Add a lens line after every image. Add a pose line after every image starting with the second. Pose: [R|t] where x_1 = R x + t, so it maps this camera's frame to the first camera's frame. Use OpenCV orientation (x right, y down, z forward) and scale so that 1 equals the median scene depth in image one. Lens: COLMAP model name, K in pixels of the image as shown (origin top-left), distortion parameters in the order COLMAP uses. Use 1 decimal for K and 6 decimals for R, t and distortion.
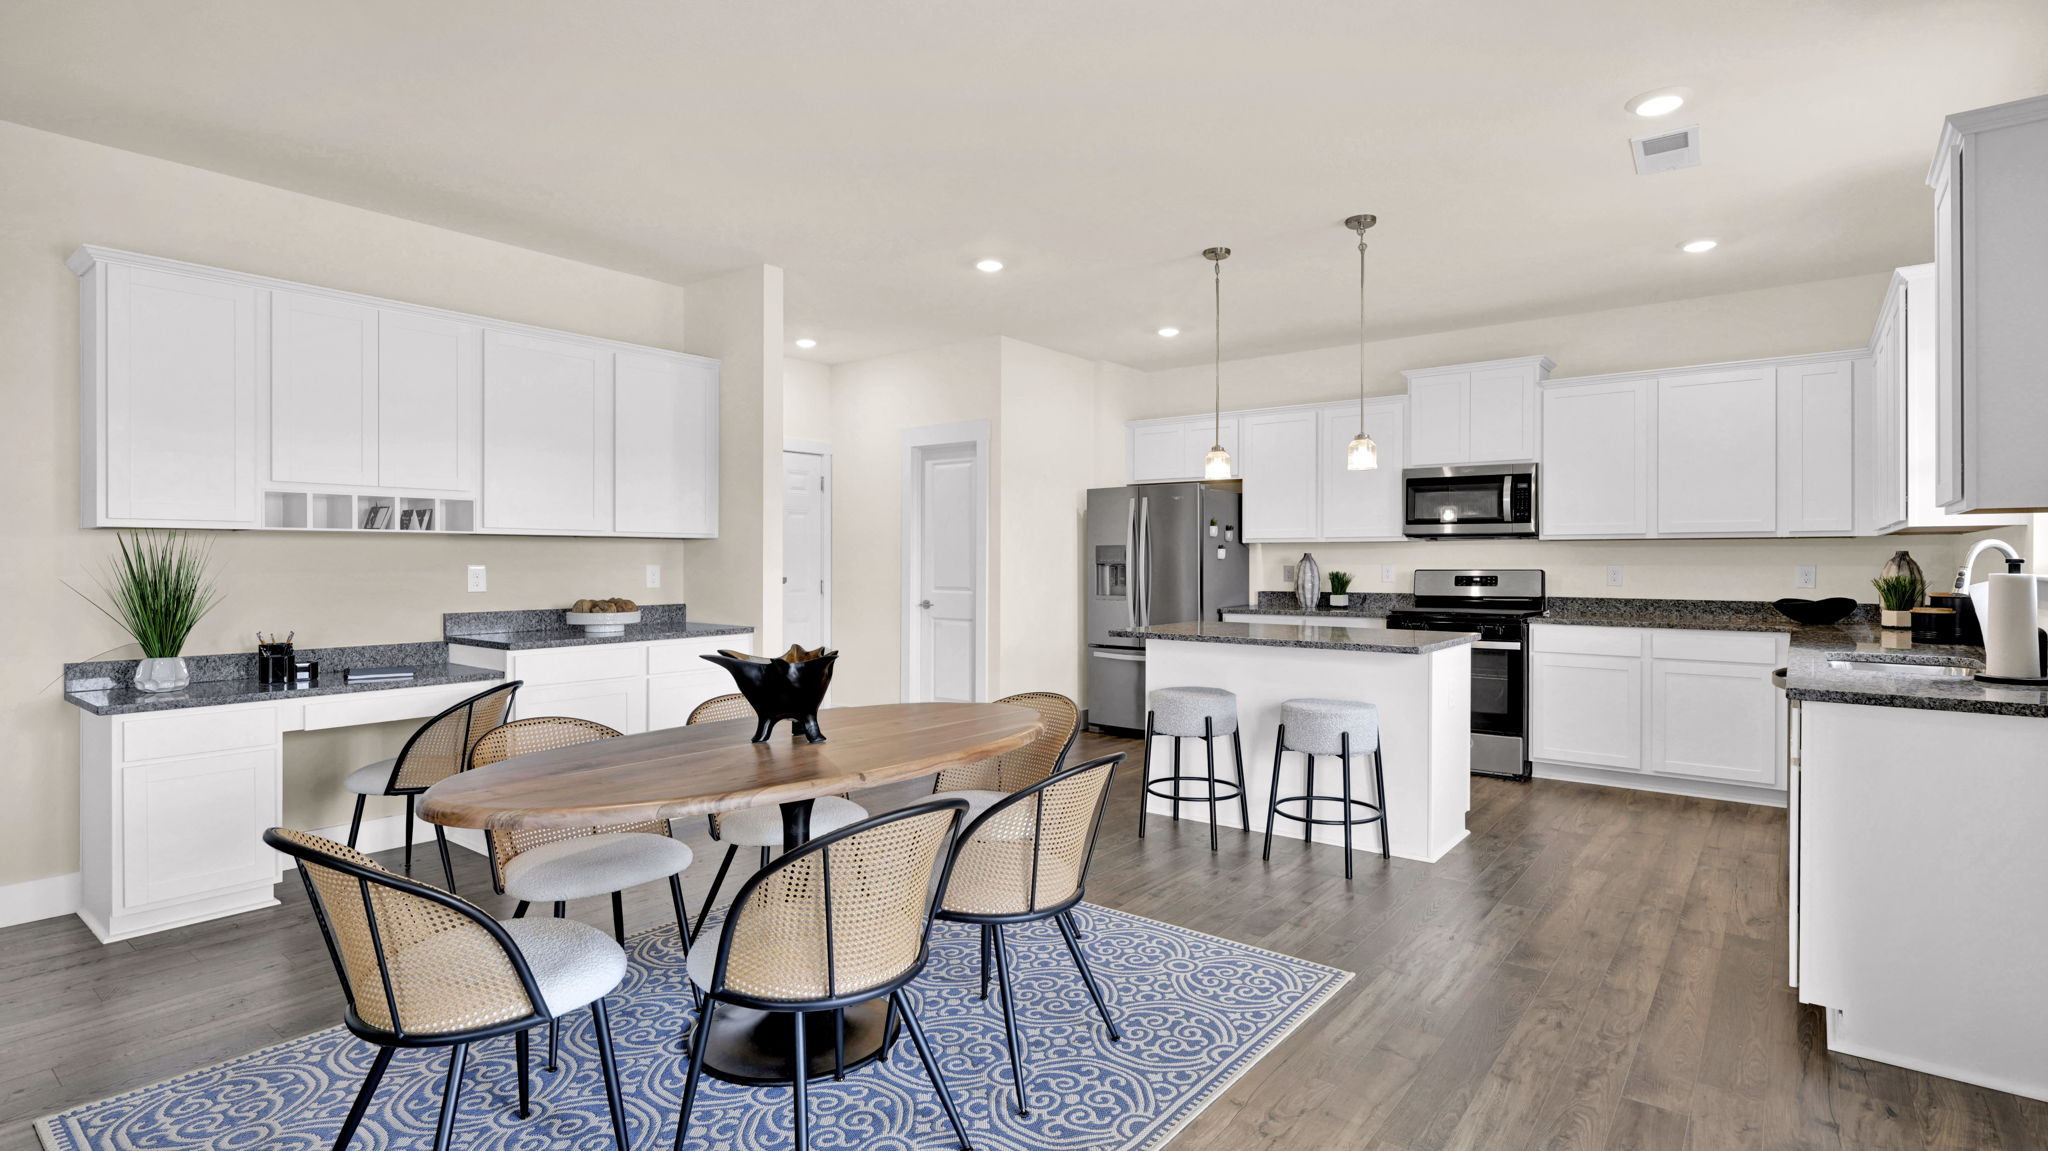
lens RADIAL K [[976.7, 0, 1016.6], [0, 976.7, 571.0], [0, 0, 1]] dist [-0.000621, -0.000224]
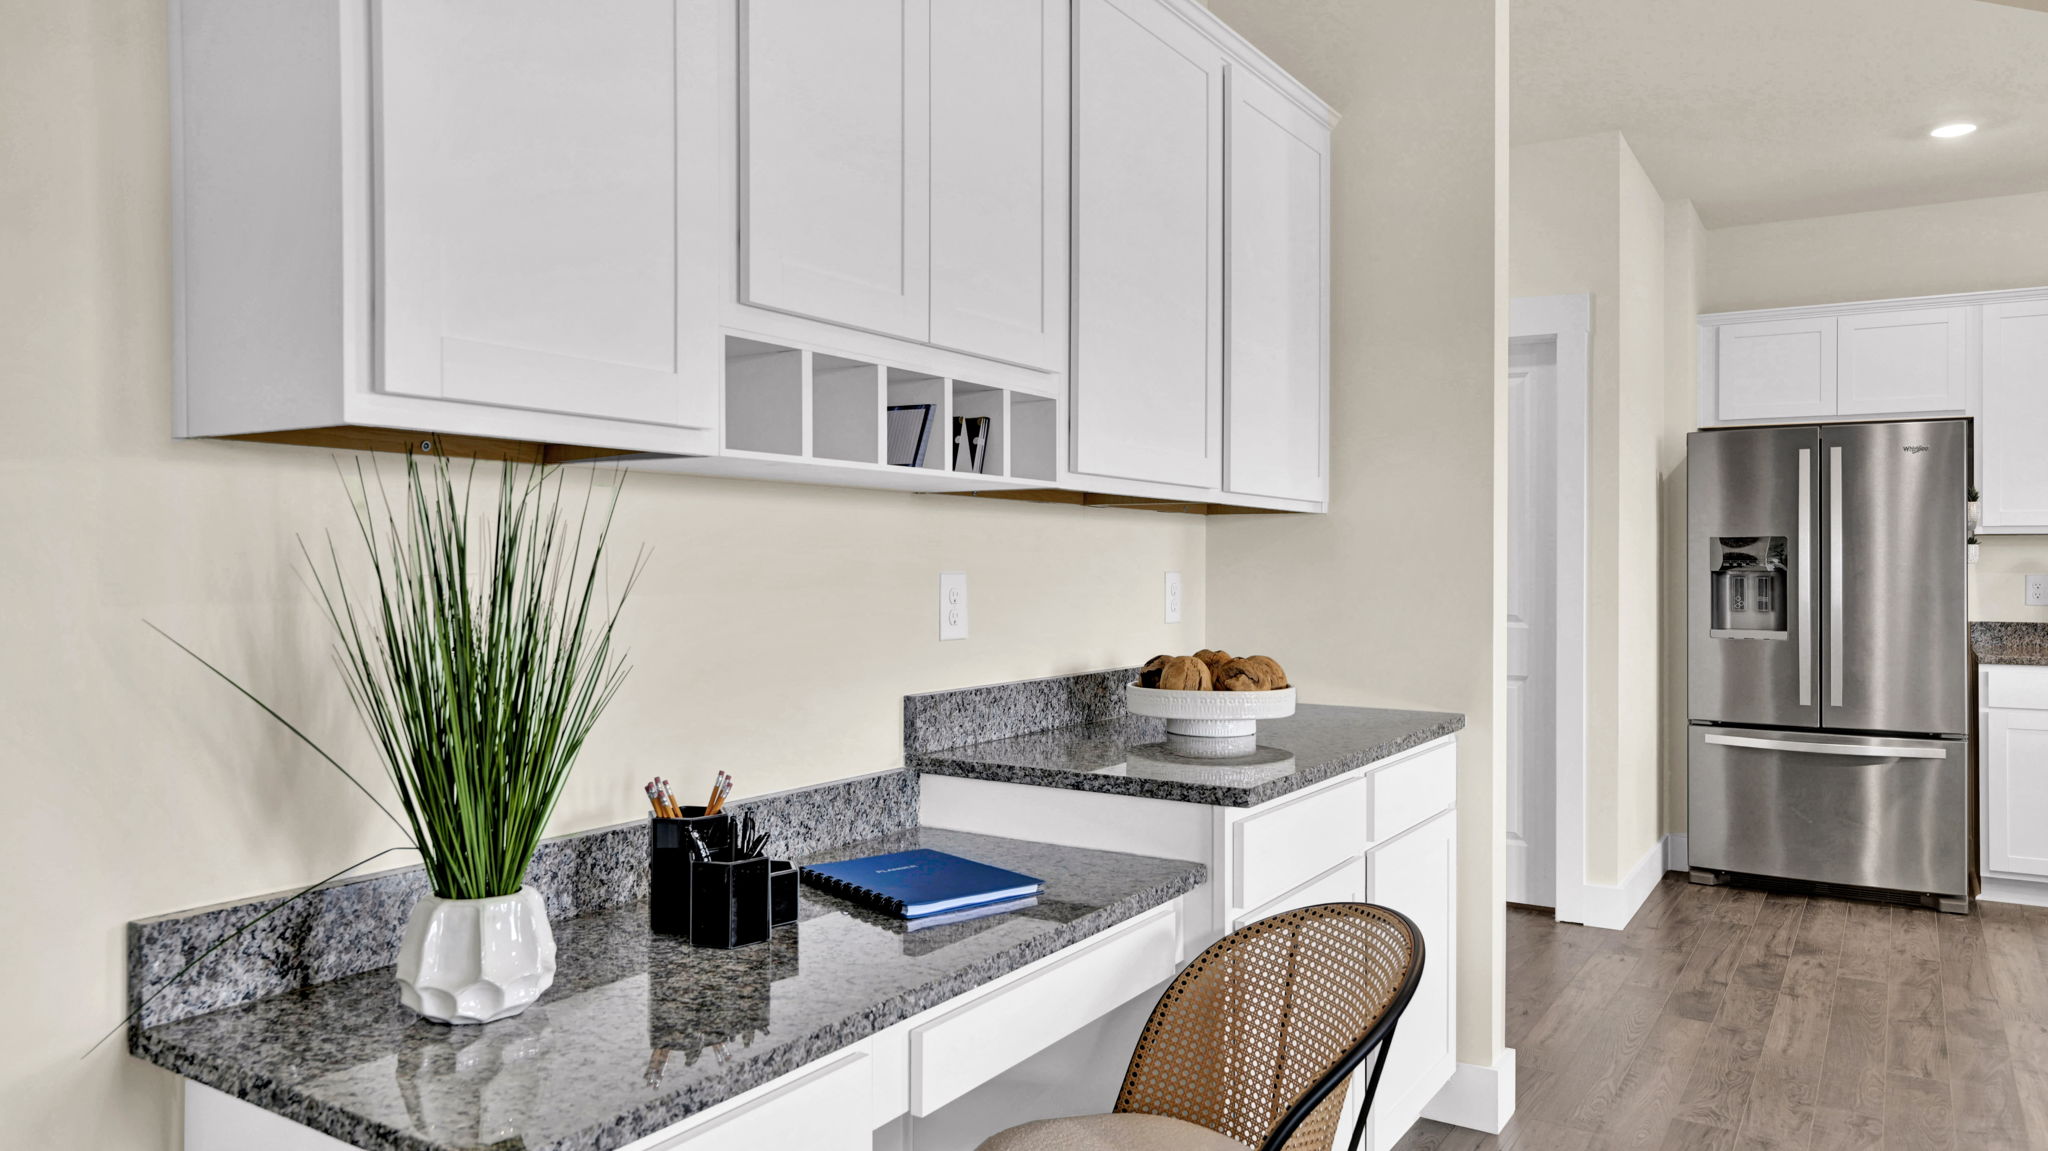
lens RADIAL K [[1375.2, 0, 1024.1], [0, 1375.2, 572.6], [0, 0, 1]] dist [0.004911, -0.001040]
pose [[0.995824, 0.003212, 0.091235, -0.600200], [-0.002750, 0.999983, -0.005189, -0.002802], [-0.091250, 0.004916, 0.995816, 0.463505]]
